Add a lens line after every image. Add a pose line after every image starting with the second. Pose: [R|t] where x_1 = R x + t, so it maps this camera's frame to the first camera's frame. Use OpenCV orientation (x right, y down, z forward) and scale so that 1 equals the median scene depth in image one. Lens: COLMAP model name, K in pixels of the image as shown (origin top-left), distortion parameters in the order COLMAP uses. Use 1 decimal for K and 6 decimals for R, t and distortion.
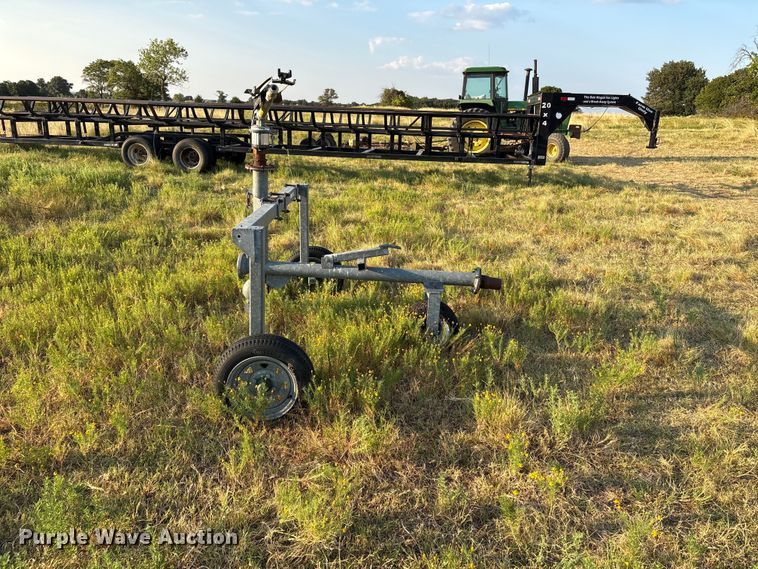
lens RADIAL K [[584.7, 0, 379.0], [0, 584.7, 284.5], [0, 0, 1]] dist [0.050815, -0.053418]
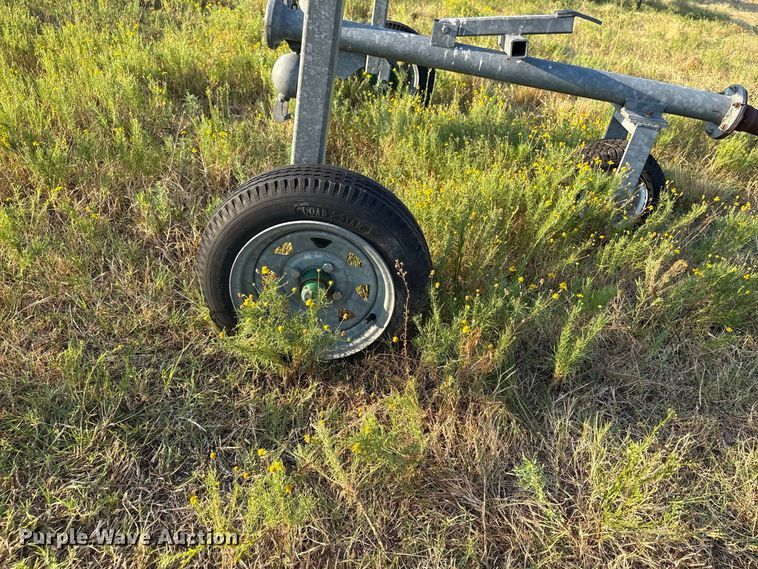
lens RADIAL K [[573.1, 0, 381.6], [0, 573.1, 289.5], [0, 0, 1]] dist [0.048423, -0.052513]
pose [[0.991338, 0.130588, 0.014012, -0.136147], [-0.129360, 0.952388, 0.276085, 0.044848], [0.022709, -0.275506, 0.961031, 0.524209]]
